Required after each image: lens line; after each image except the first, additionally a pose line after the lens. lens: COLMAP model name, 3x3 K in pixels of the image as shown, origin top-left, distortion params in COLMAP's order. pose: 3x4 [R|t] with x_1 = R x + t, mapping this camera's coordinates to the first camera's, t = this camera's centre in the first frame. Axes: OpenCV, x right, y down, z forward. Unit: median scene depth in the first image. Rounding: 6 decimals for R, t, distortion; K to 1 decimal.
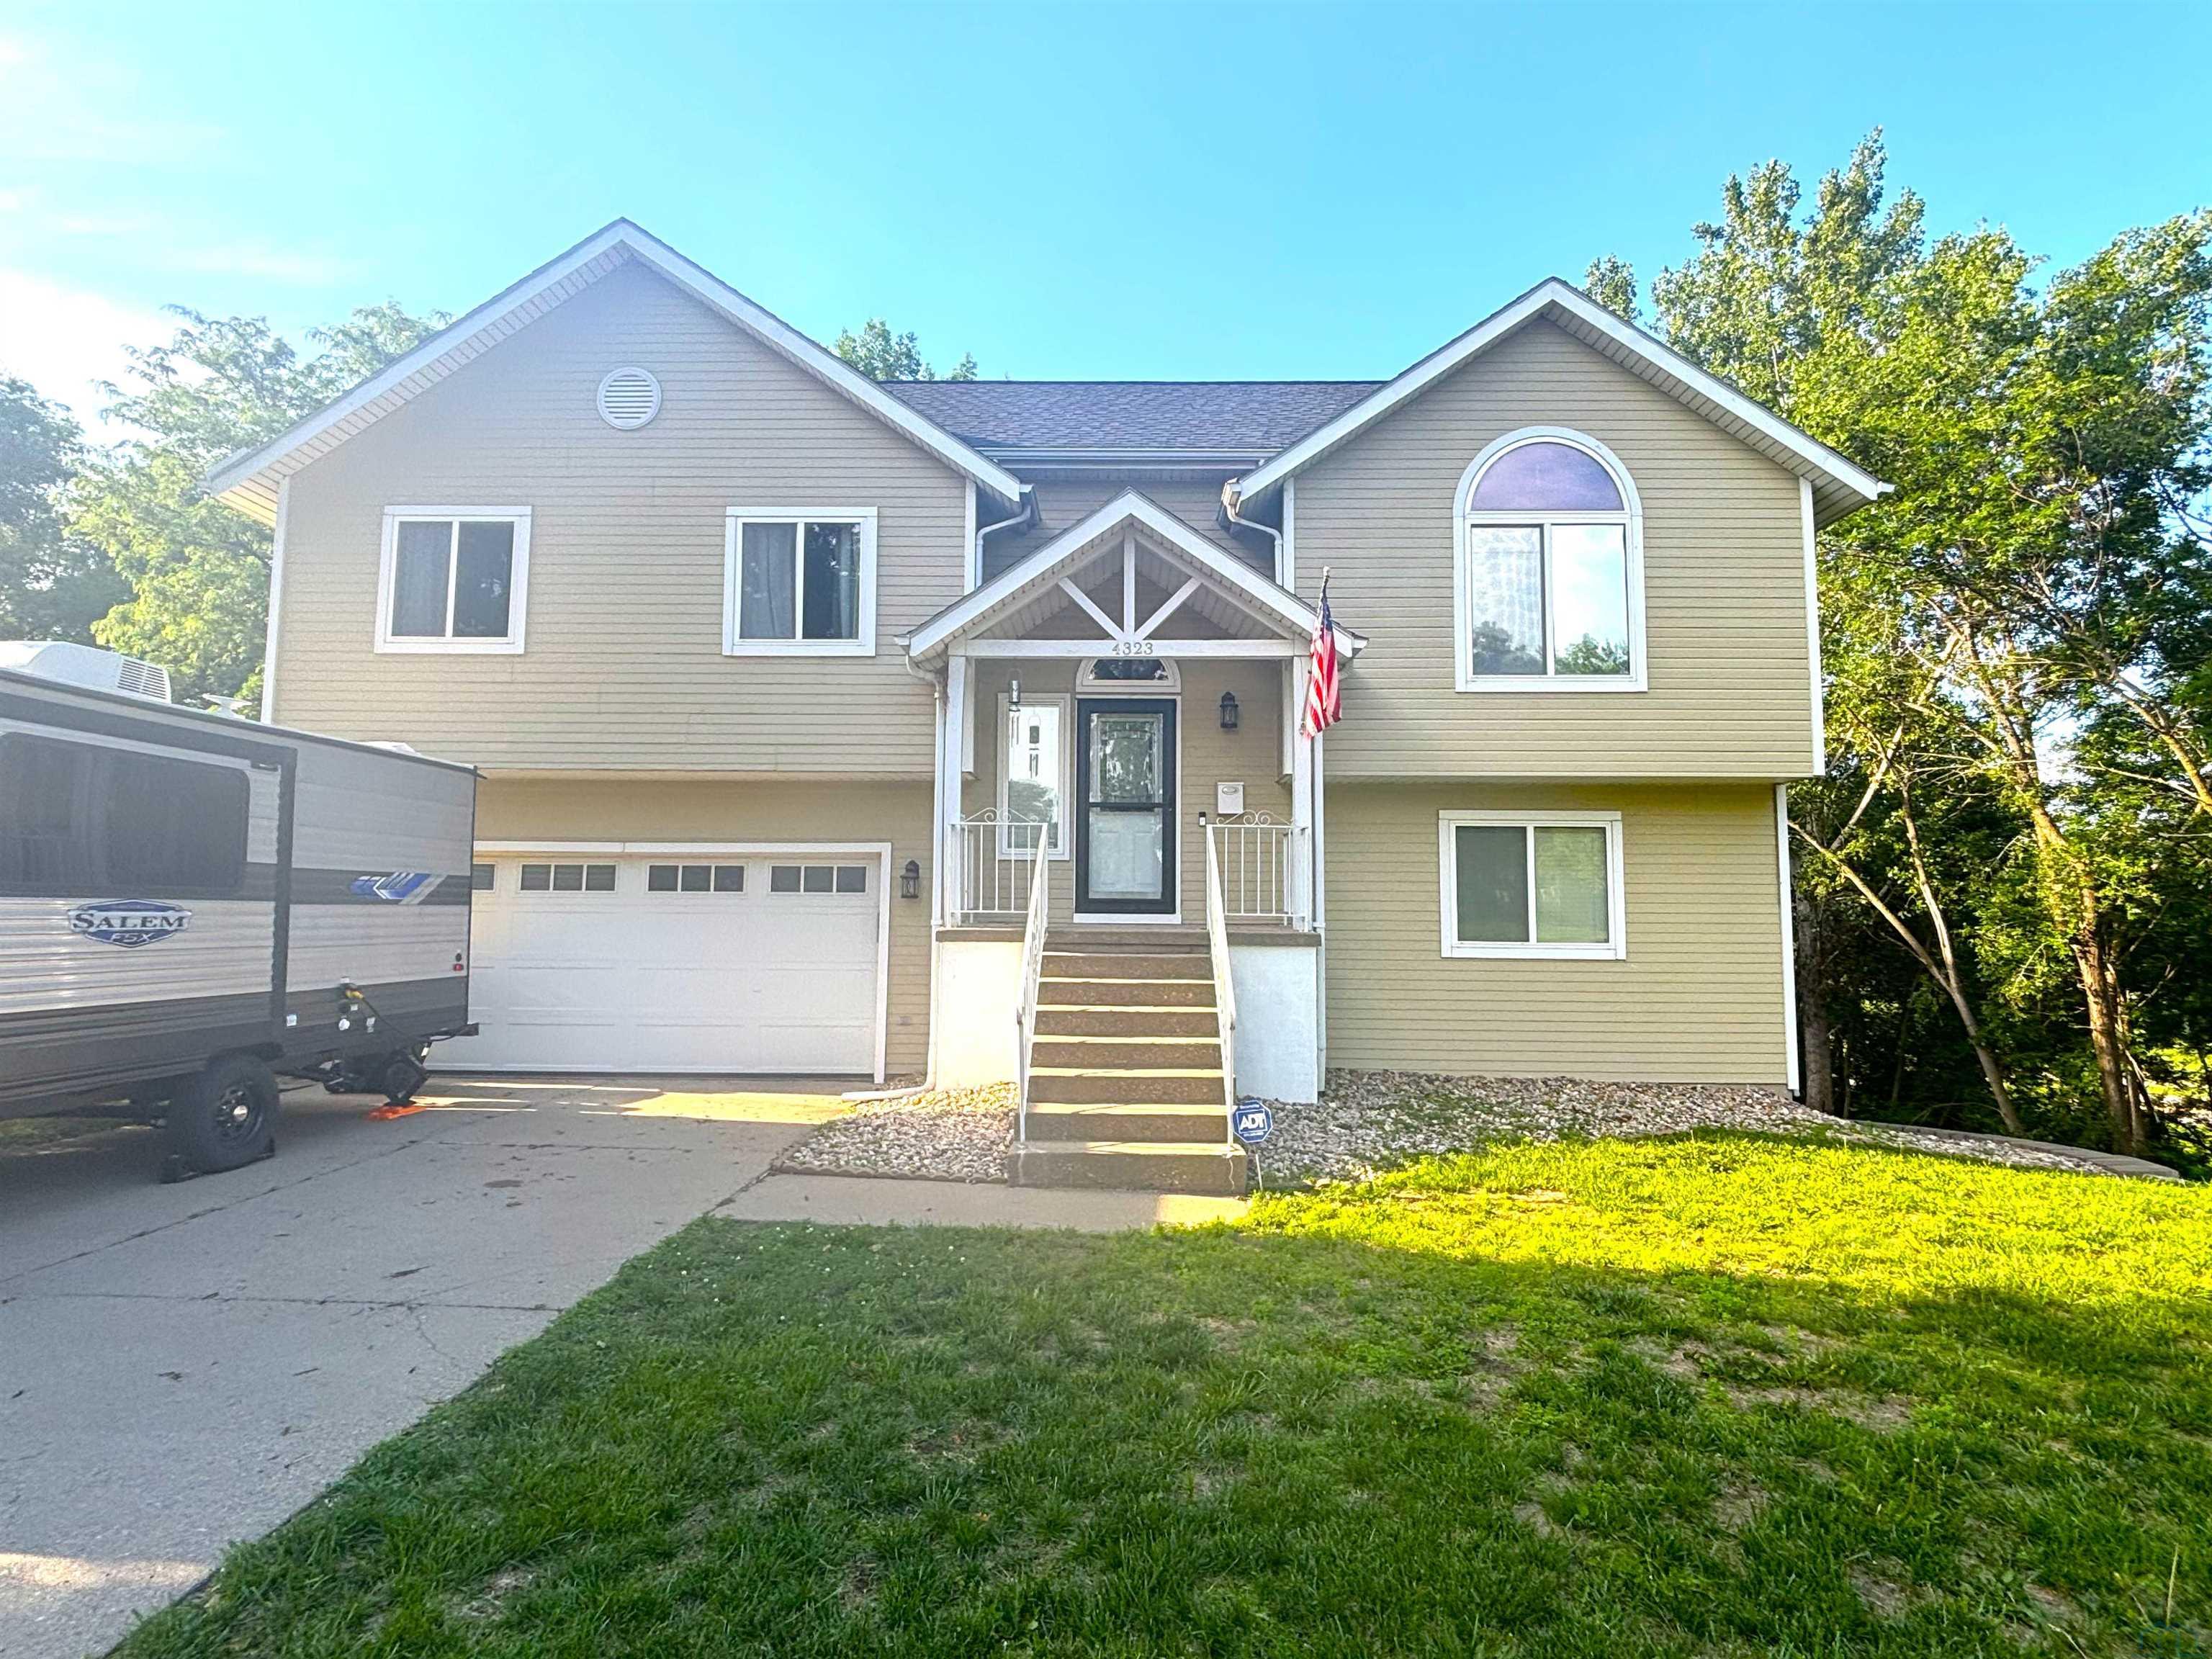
lens RADIAL K [[1140.9, 0, 1092.0], [0, 1140.9, 835.5], [0, 0, 1]] dist [-0.008944, -0.000838]
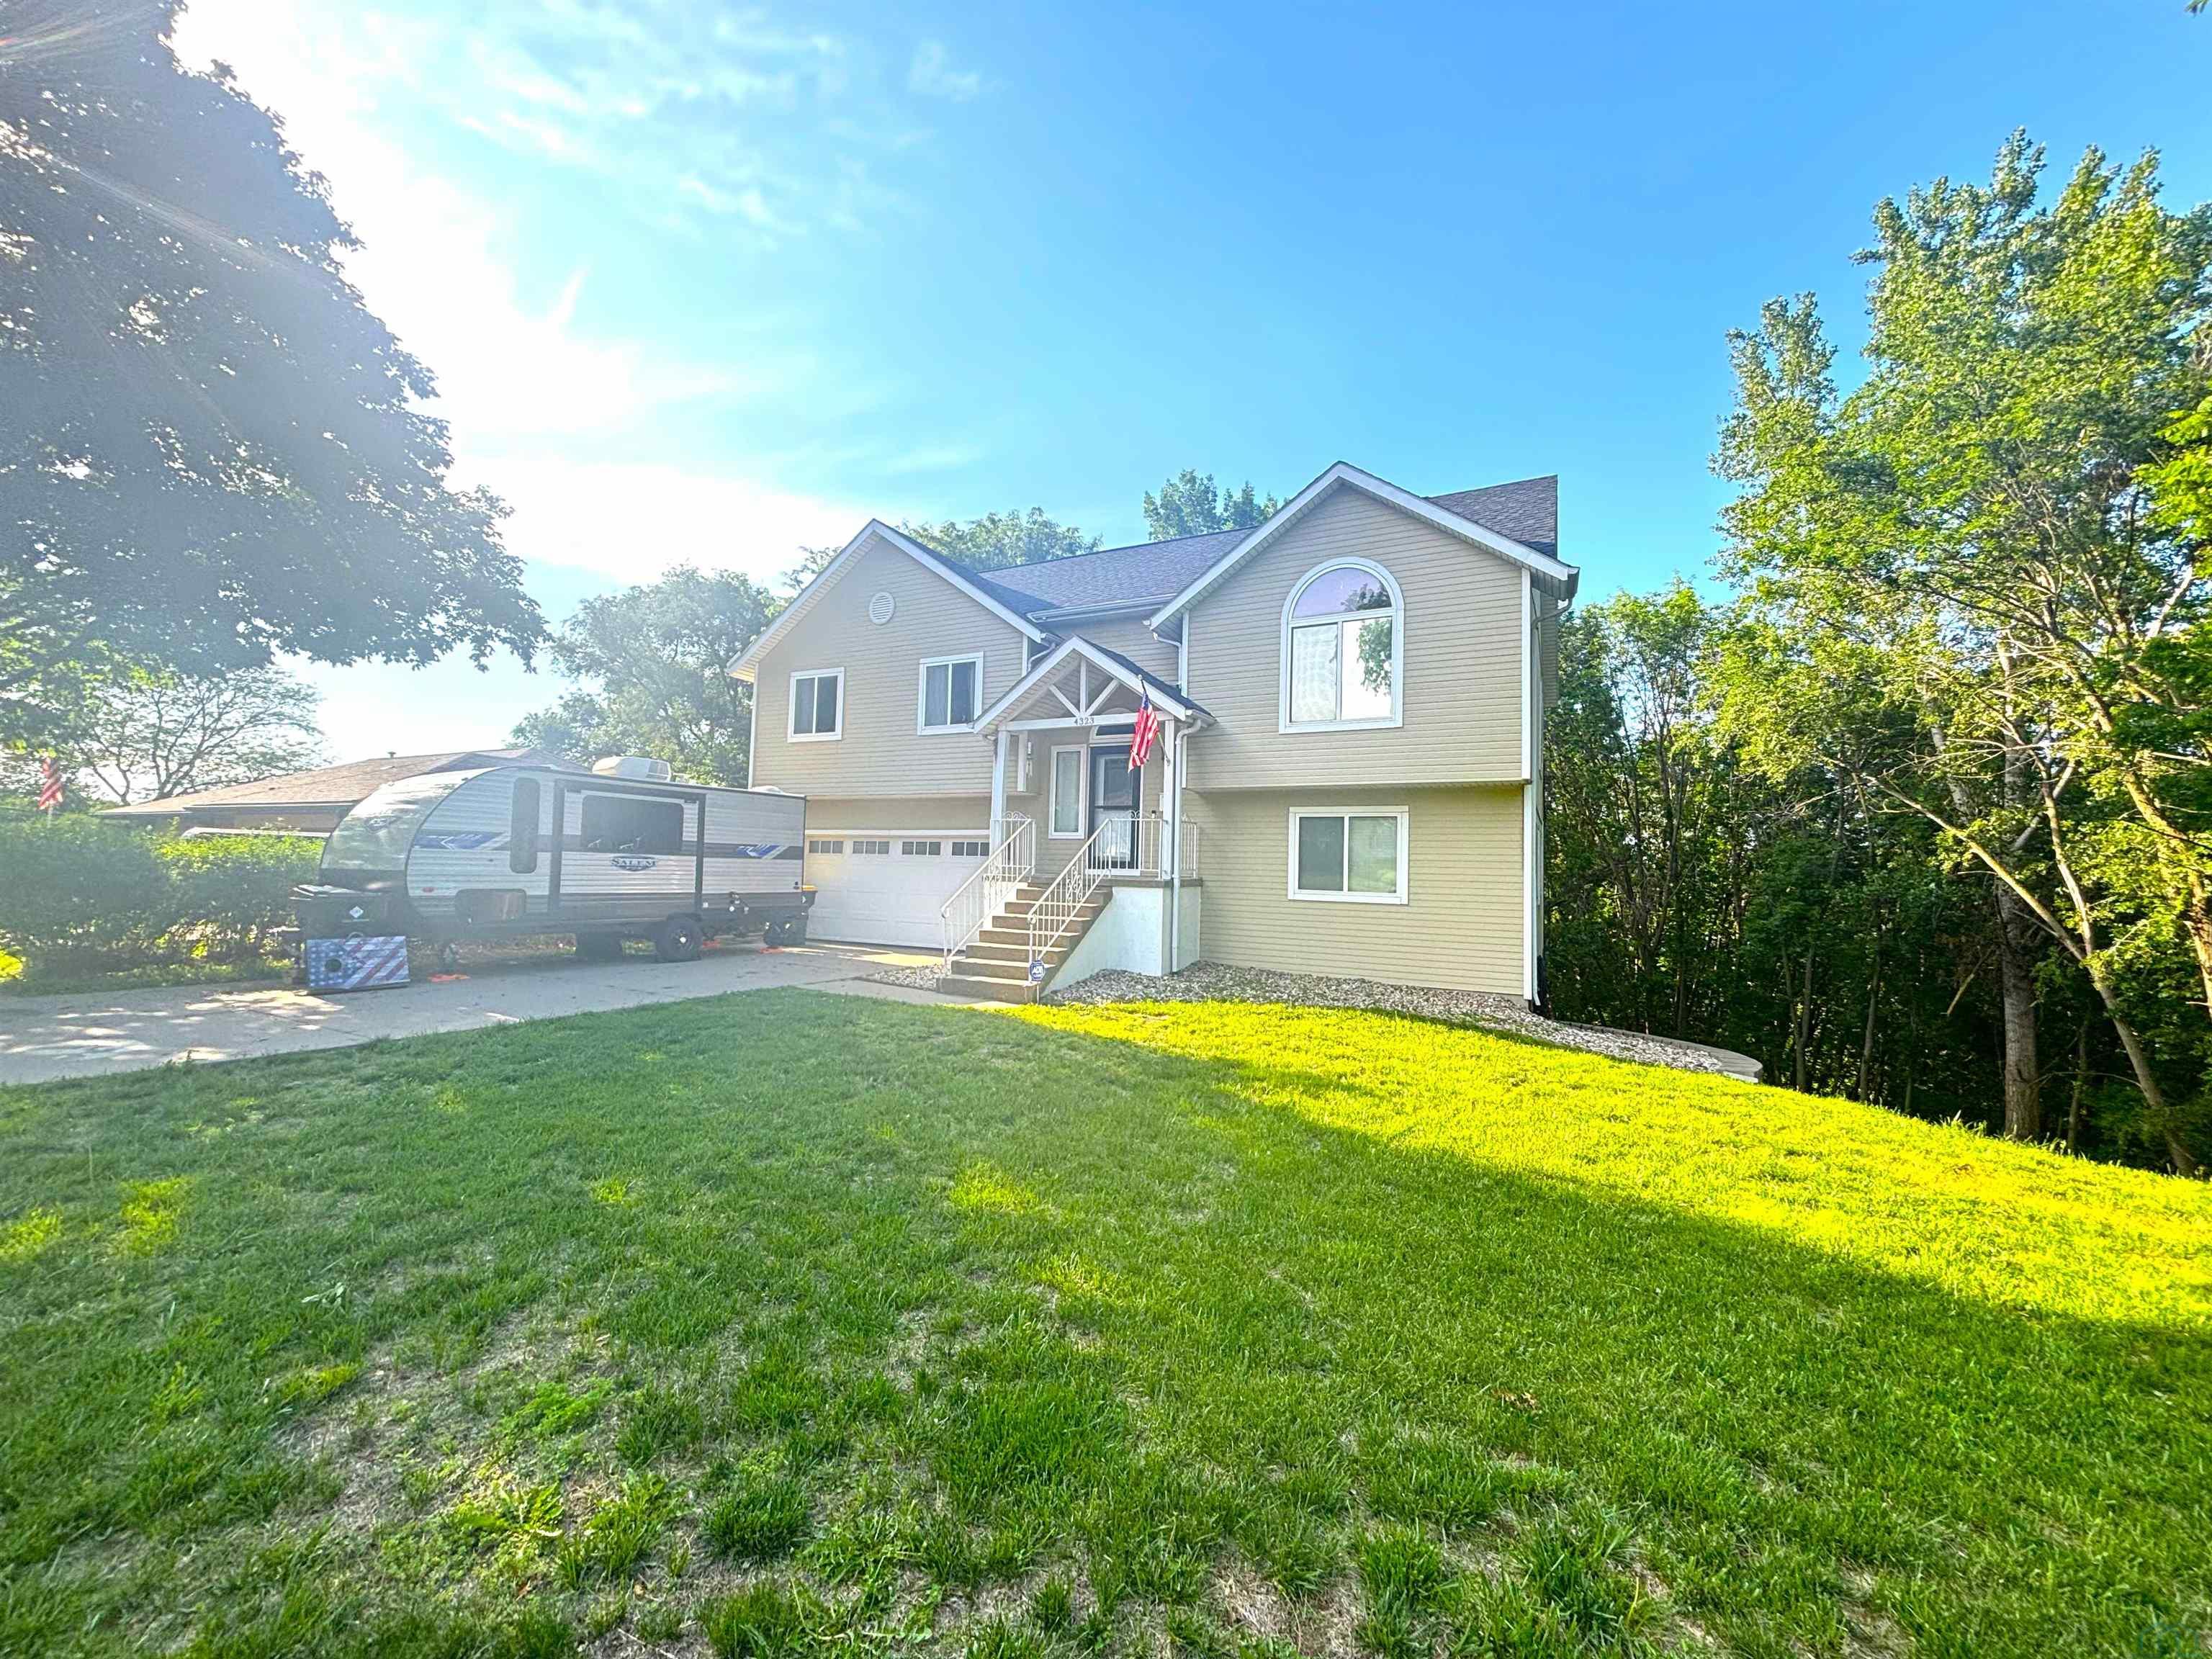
lens RADIAL K [[877.2, 0, 1100.2], [0, 877.2, 837.3], [0, 0, 1]] dist [0.000257, -0.000632]
pose [[0.893913, -0.001697, -0.448236, 0.633287], [0.011550, 0.999748, 0.019249, -0.006807], [0.448091, -0.022384, 0.893708, -0.217509]]
